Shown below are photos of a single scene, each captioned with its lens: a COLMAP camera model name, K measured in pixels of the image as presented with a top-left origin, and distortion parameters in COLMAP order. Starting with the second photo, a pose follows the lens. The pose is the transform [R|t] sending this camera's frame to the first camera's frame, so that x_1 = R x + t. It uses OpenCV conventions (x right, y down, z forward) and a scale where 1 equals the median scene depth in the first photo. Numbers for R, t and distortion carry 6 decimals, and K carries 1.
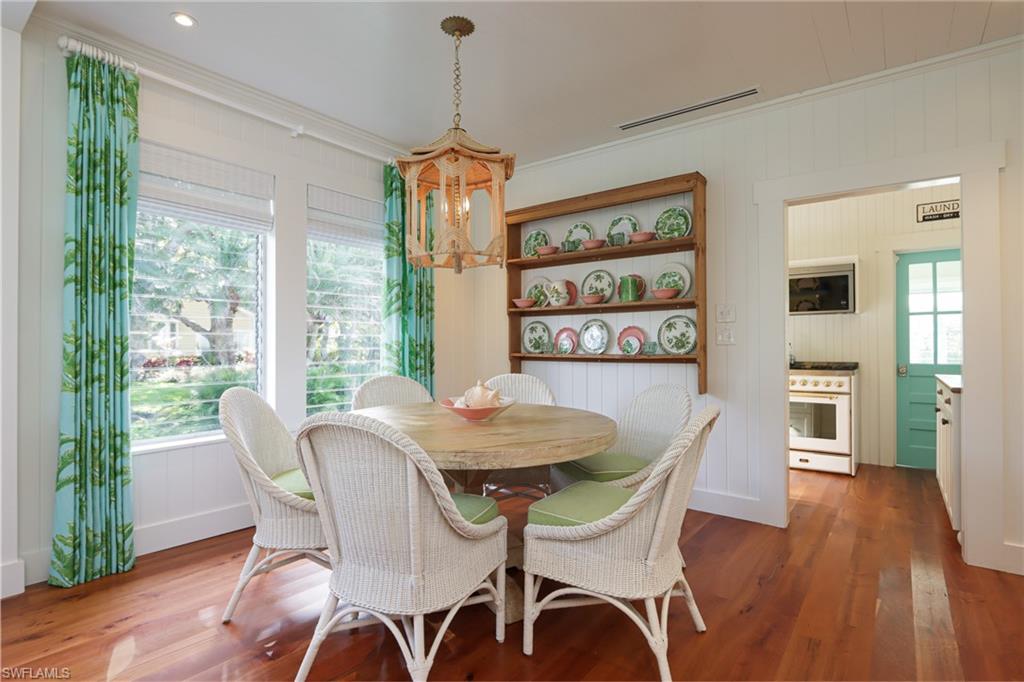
lens RADIAL K [[514.2, 0, 509.9], [0, 514.2, 343.2], [0, 0, 1]] dist [-0.003609, -0.000310]
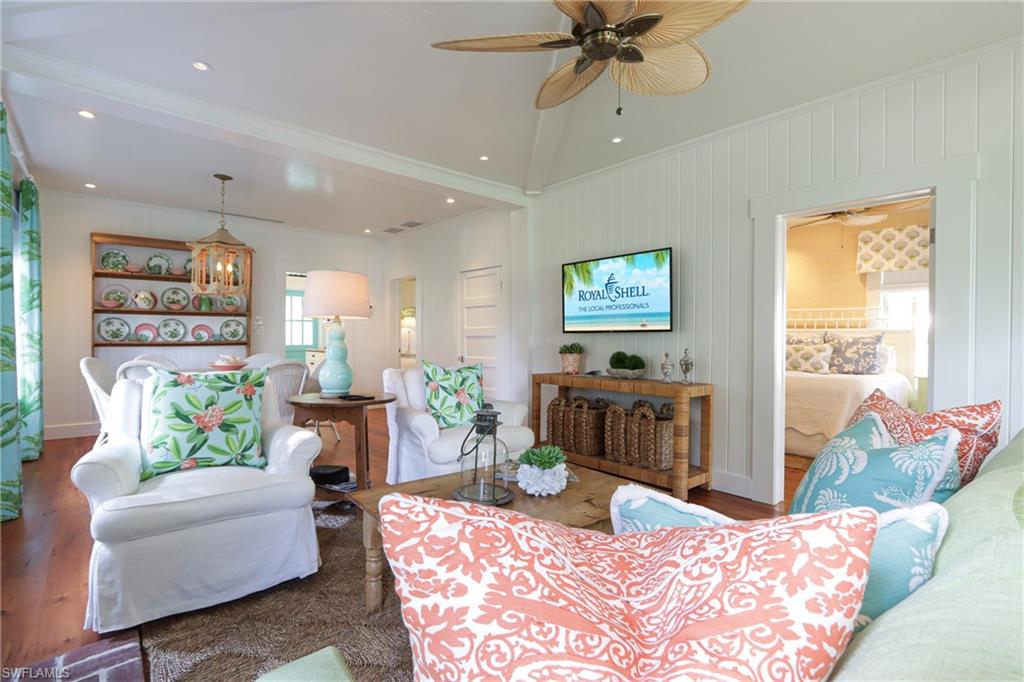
lens RADIAL K [[474.0, 0, 506.3], [0, 474.0, 342.3], [0, 0, 1]] dist [-0.012776, -0.001101]
pose [[0.202440, -0.008884, 0.979254, -1.013981], [-0.009082, 0.999899, 0.010949, -0.000673], [-0.979252, -0.011110, 0.202339, -0.278410]]
